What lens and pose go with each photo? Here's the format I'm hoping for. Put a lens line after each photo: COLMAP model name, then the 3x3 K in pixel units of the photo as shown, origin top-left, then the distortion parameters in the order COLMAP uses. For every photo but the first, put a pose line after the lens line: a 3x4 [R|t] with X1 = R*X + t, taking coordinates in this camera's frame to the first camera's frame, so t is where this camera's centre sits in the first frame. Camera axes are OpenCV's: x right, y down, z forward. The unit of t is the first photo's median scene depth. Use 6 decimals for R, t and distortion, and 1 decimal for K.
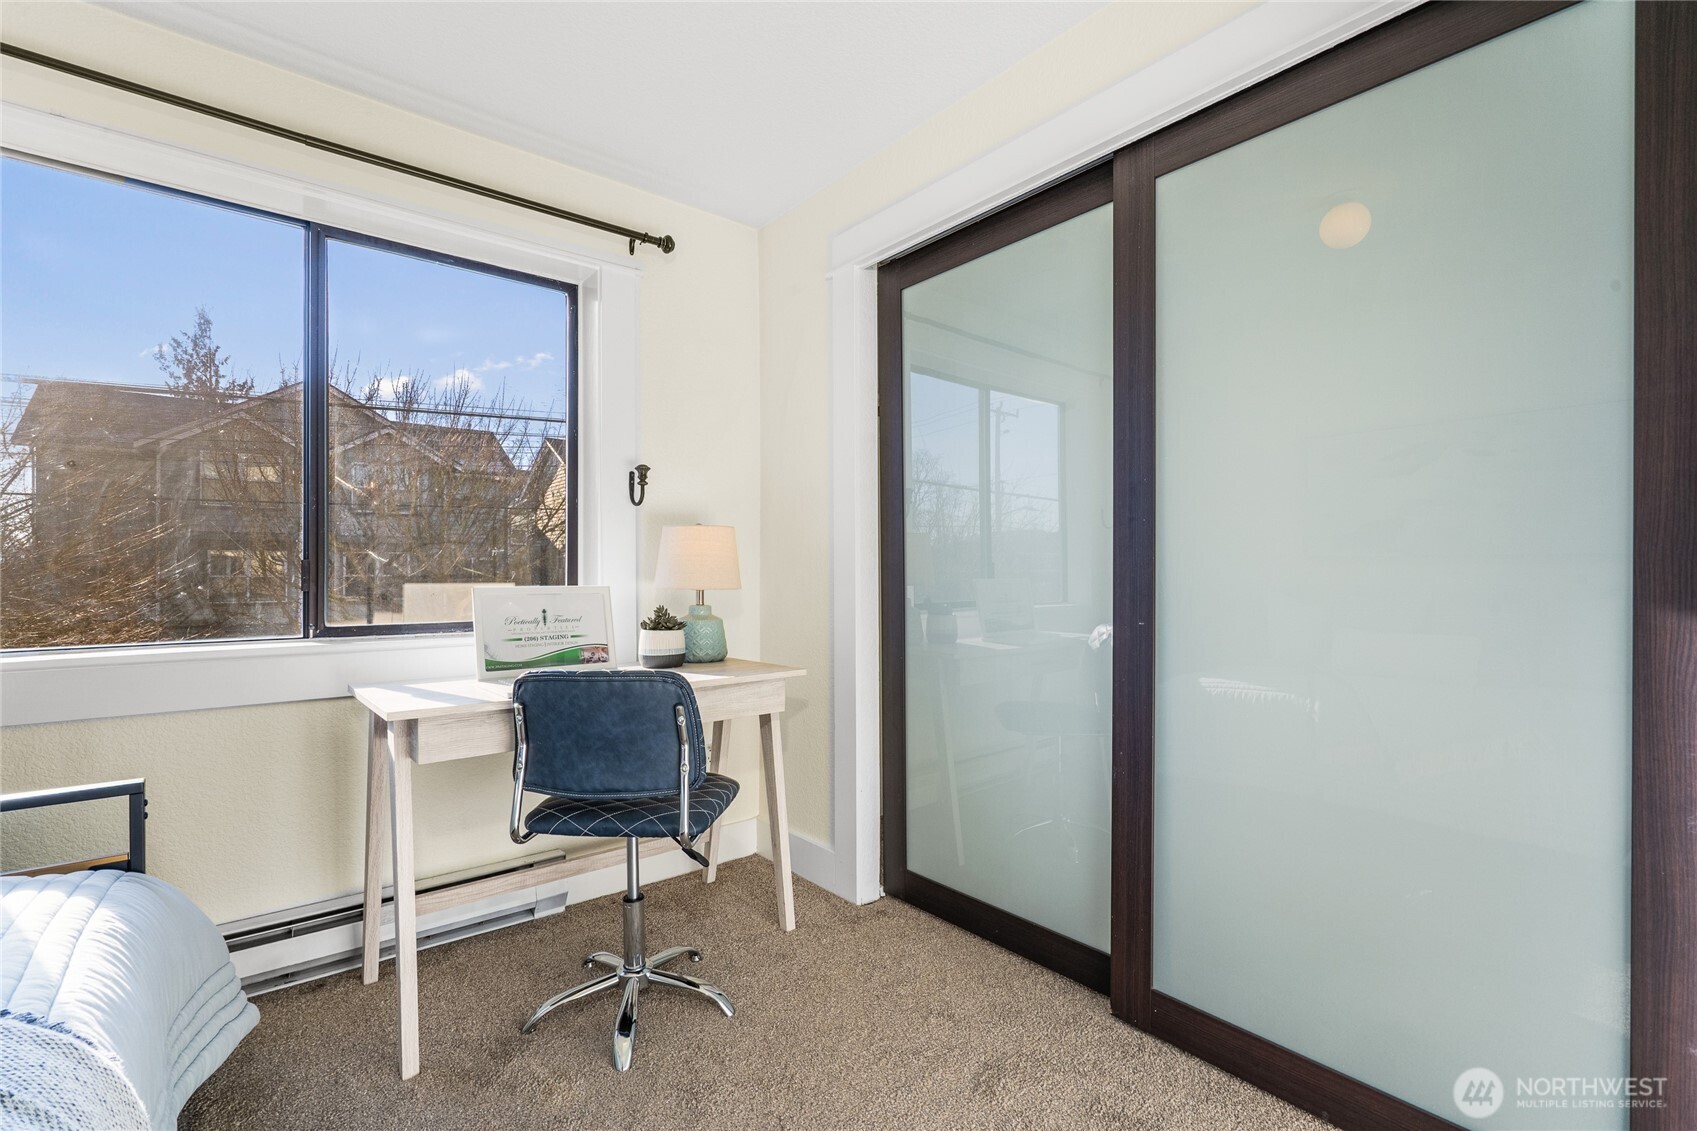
lens RADIAL K [[762.9, 0, 884.2], [0, 762.9, 570.3], [0, 0, 1]] dist [-0.010084, 0.000421]
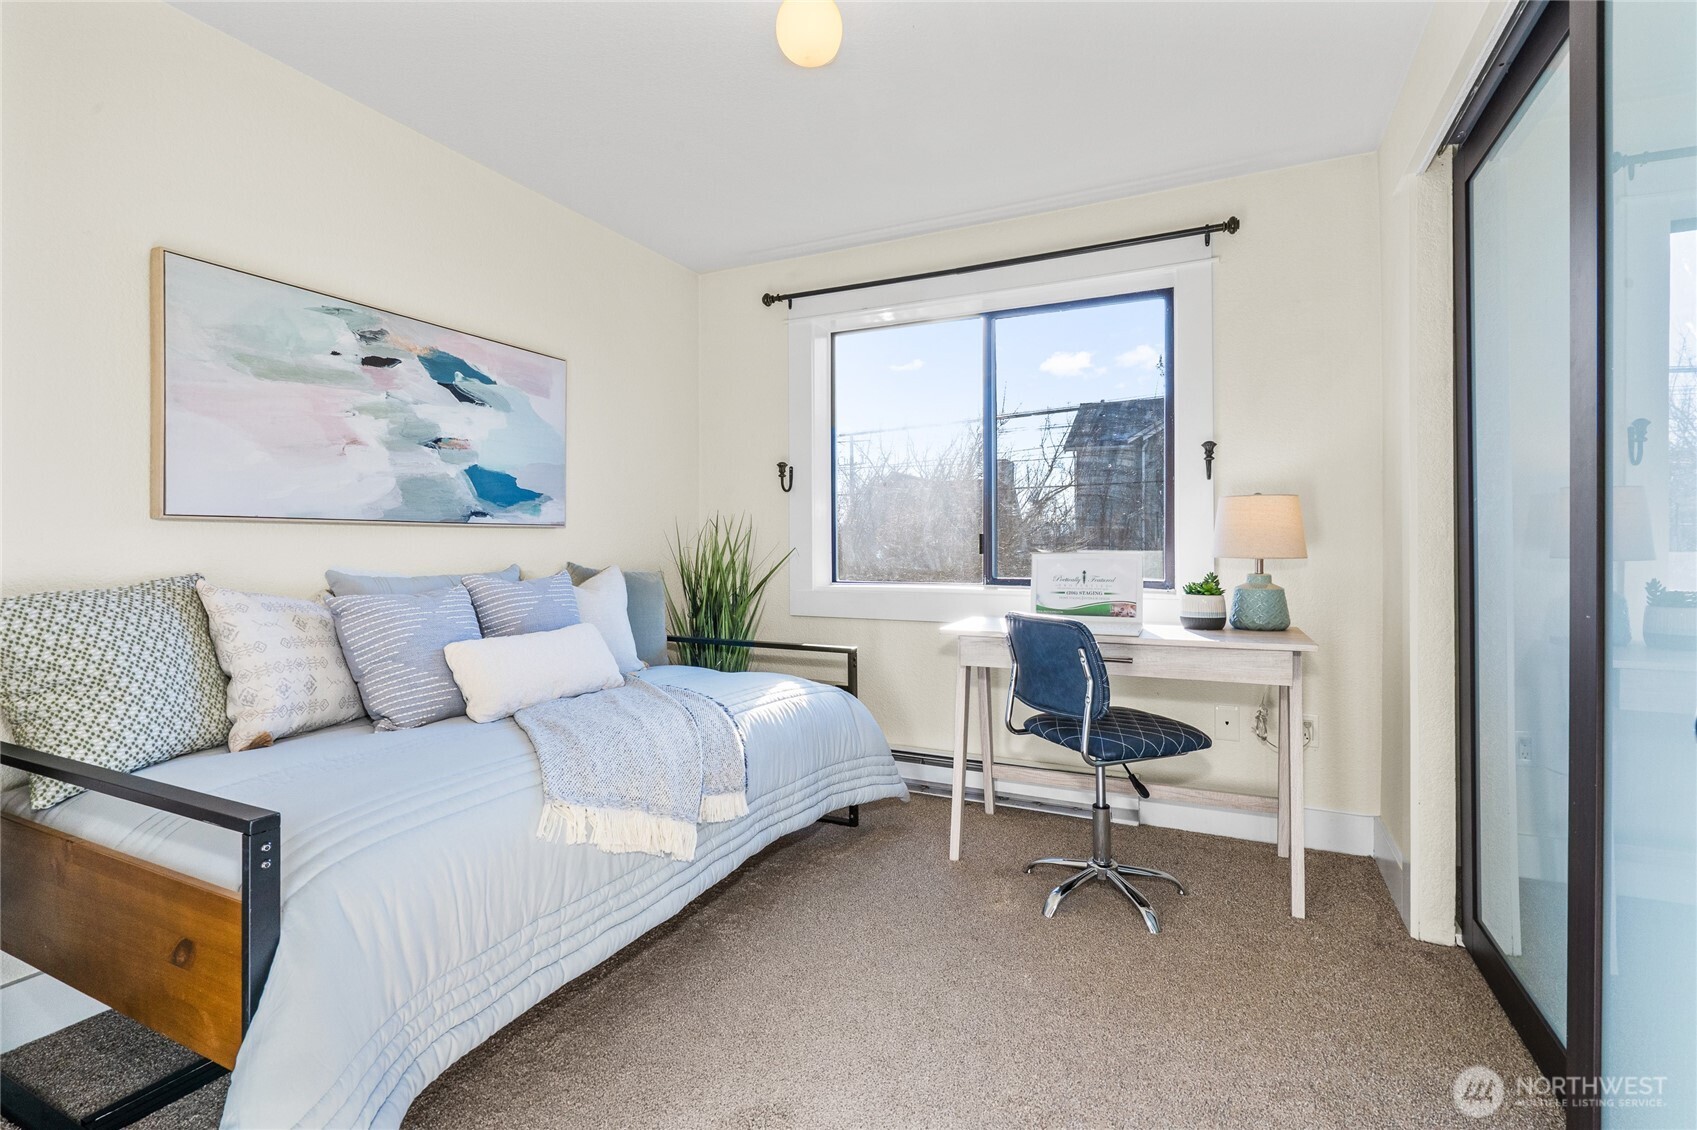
lens RADIAL K [[799.6, 0, 841.7], [0, 799.6, 543.2], [0, 0, 1]] dist [-0.002087, 0.000146]
pose [[0.402234, -0.001486, -0.915536, 0.606215], [0.007817, 0.999968, 0.001812, -0.000890], [0.915504, -0.007885, 0.402232, 0.085568]]
